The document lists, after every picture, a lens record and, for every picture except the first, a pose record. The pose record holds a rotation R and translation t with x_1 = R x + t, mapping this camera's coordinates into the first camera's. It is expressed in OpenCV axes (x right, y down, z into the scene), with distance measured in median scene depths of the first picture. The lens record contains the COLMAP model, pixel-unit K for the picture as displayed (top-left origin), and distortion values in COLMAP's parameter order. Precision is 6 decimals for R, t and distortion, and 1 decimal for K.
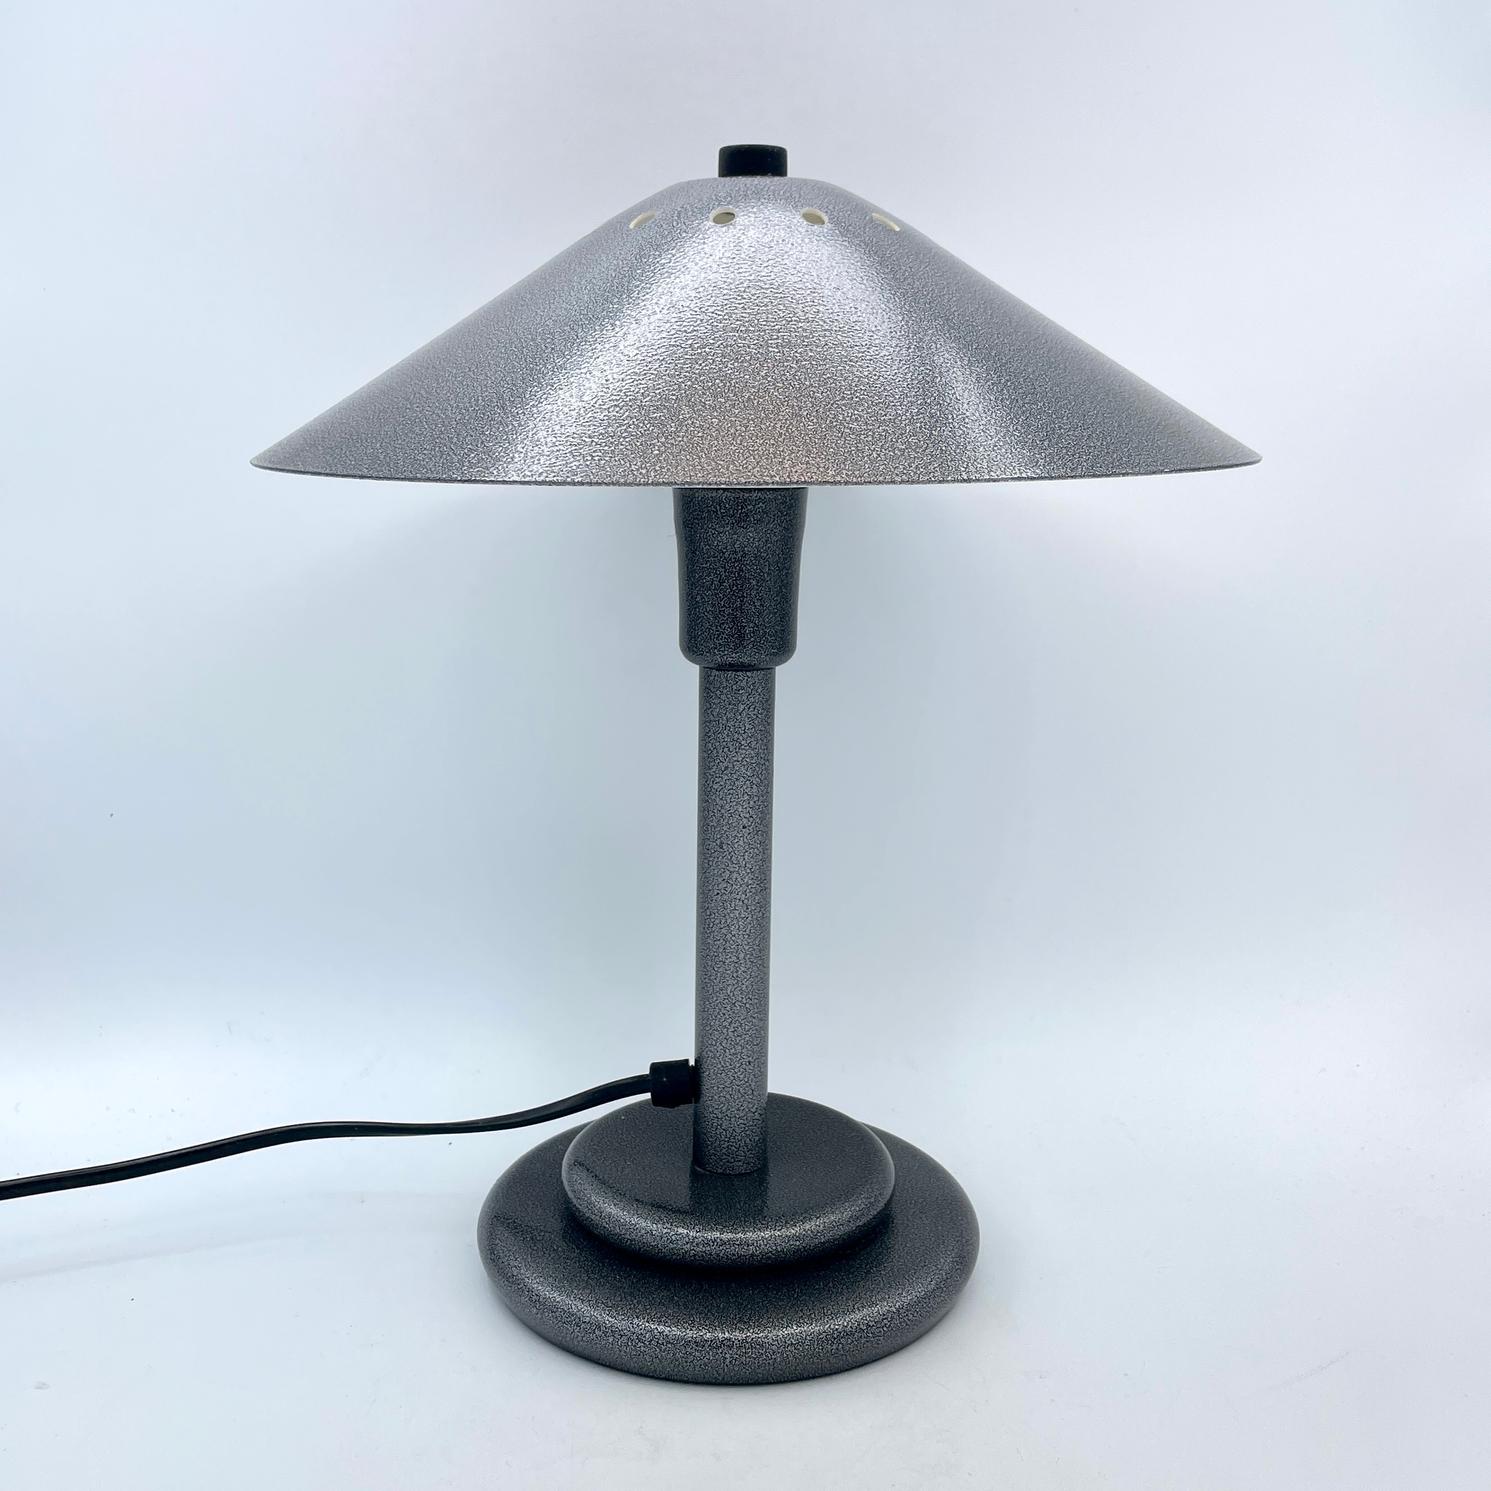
lens RADIAL K [[1360.3, 0, 740.5], [0, 1360.3, 708.5], [0, 0, 1]] dist [0.120276, -0.218641]
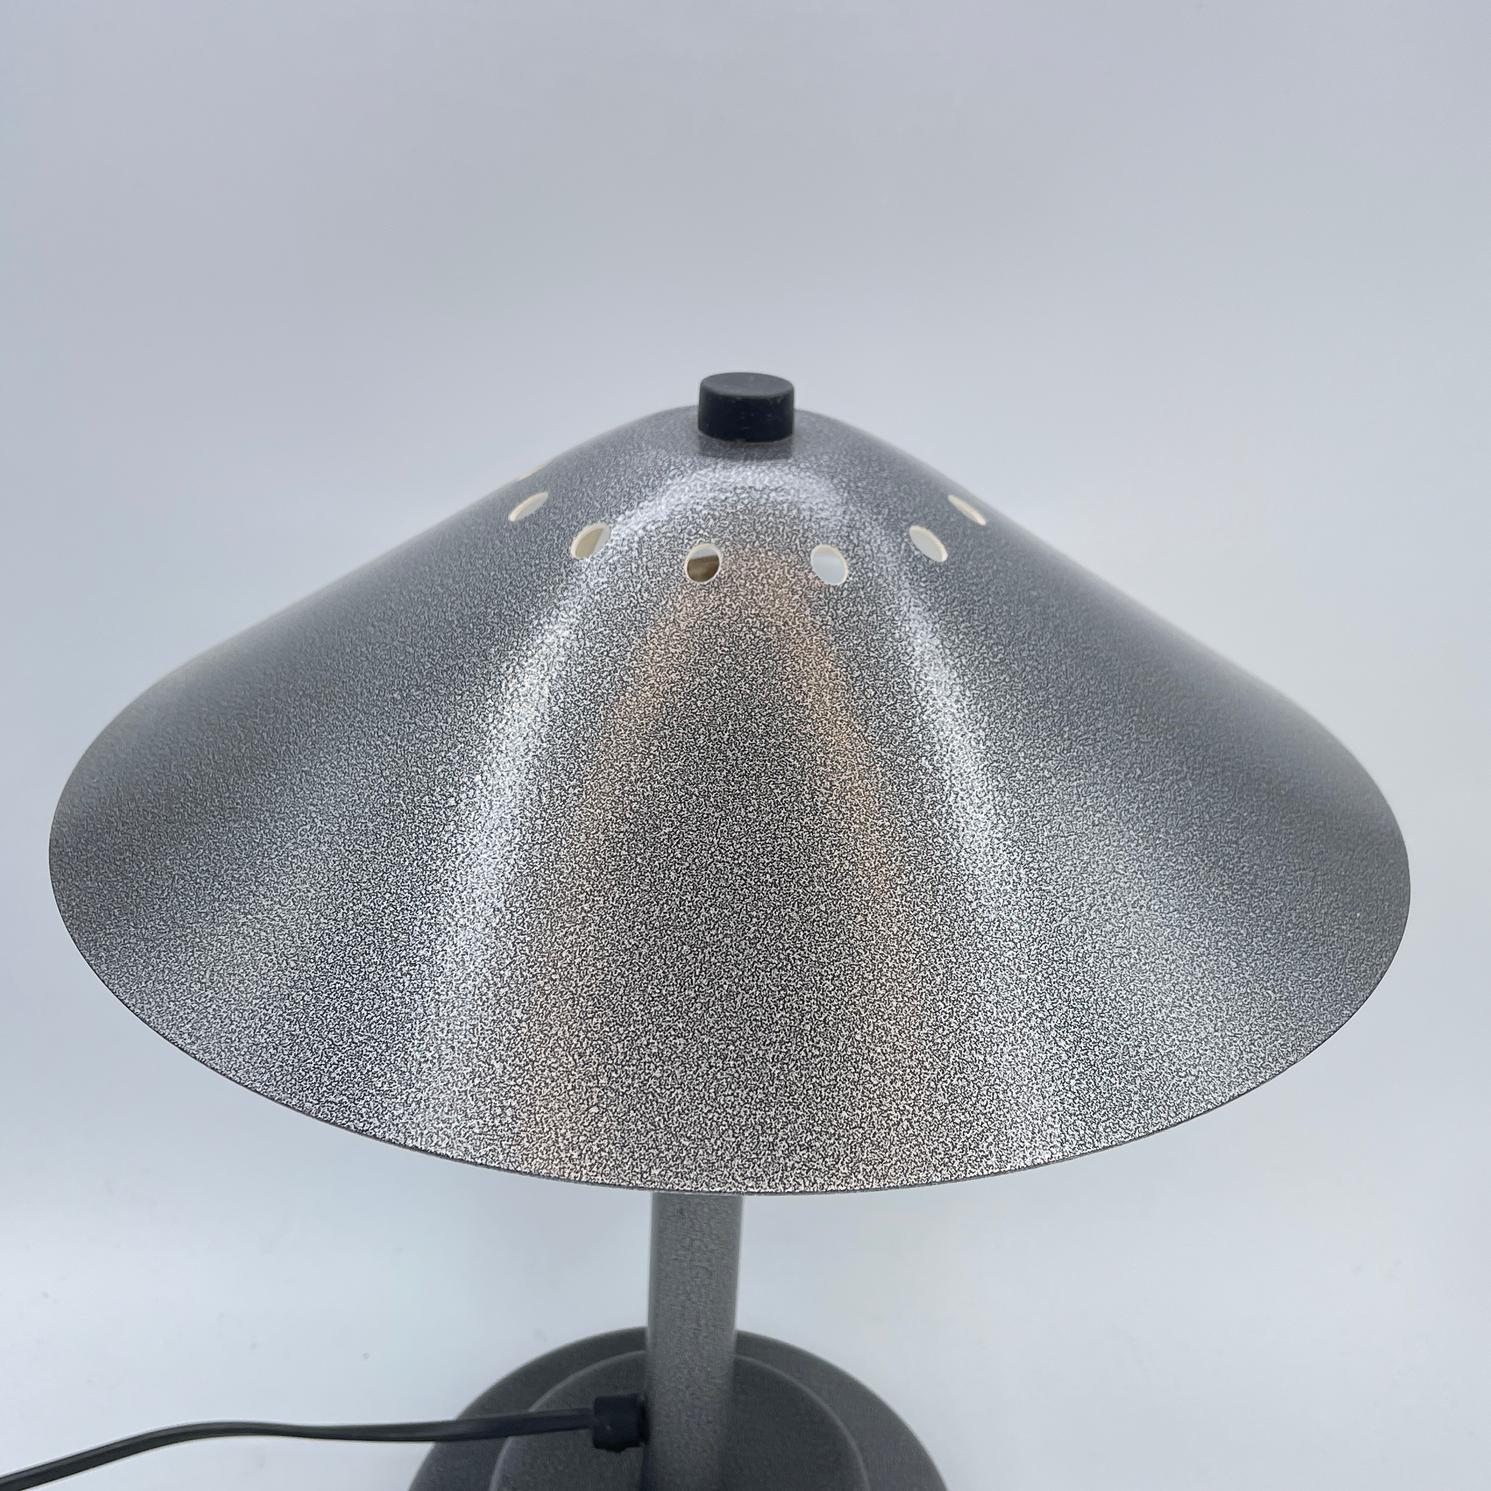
lens RADIAL K [[1488.1, 0, 752.5], [0, 1488.1, 703.7], [0, 0, 1]] dist [0.106307, -0.318748]
pose [[0.999207, 0.027670, 0.028634, -0.005549], [-0.032643, 0.981033, 0.191070, -0.360244], [-0.022804, -0.191853, 0.981159, 0.189580]]
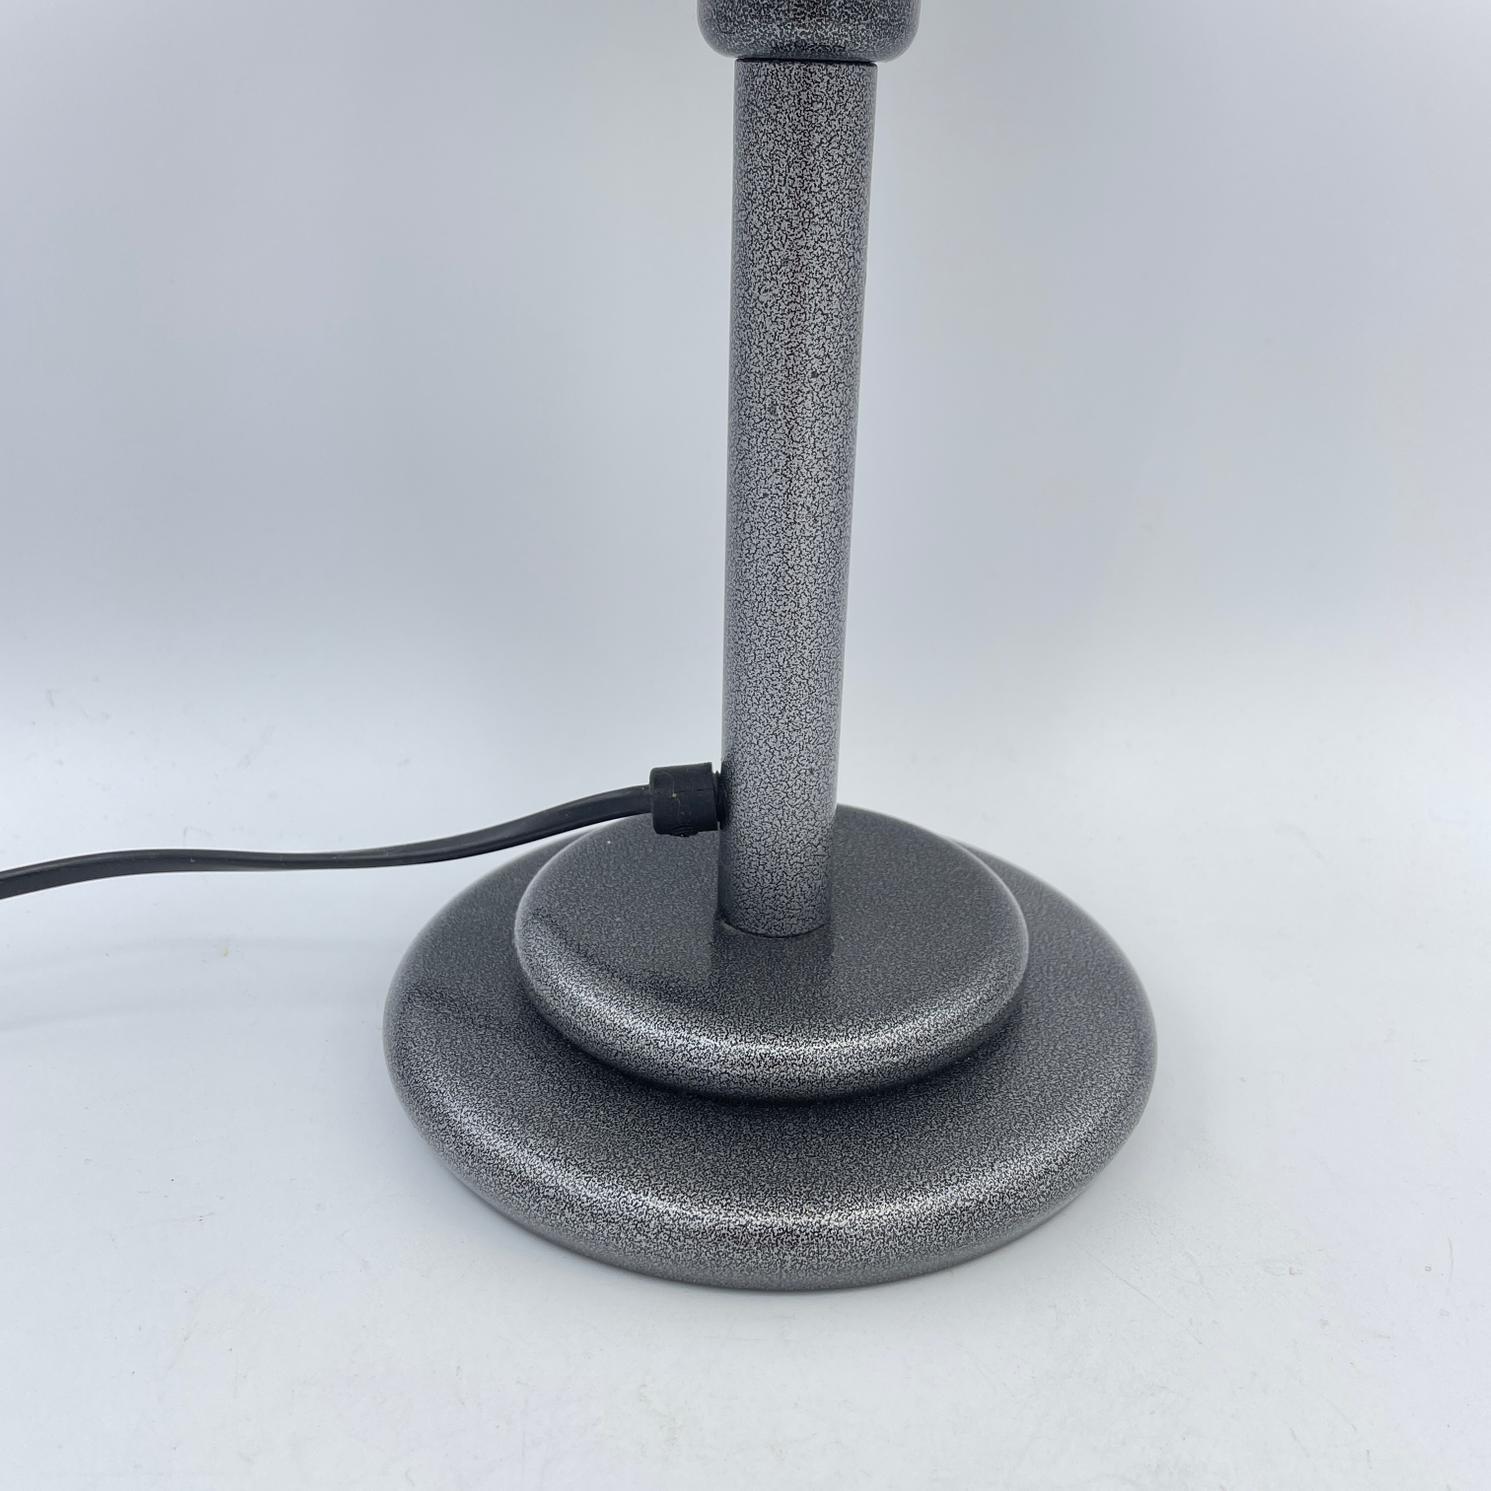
lens RADIAL K [[1488.1, 0, 752.5], [0, 1488.1, 703.7], [0, 0, 1]] dist [0.106307, -0.318748]
pose [[0.999943, 0.006162, 0.008752, -0.027080], [-0.008062, 0.971434, 0.237173, 0.072389], [-0.007040, -0.237230, 0.971428, 0.368211]]
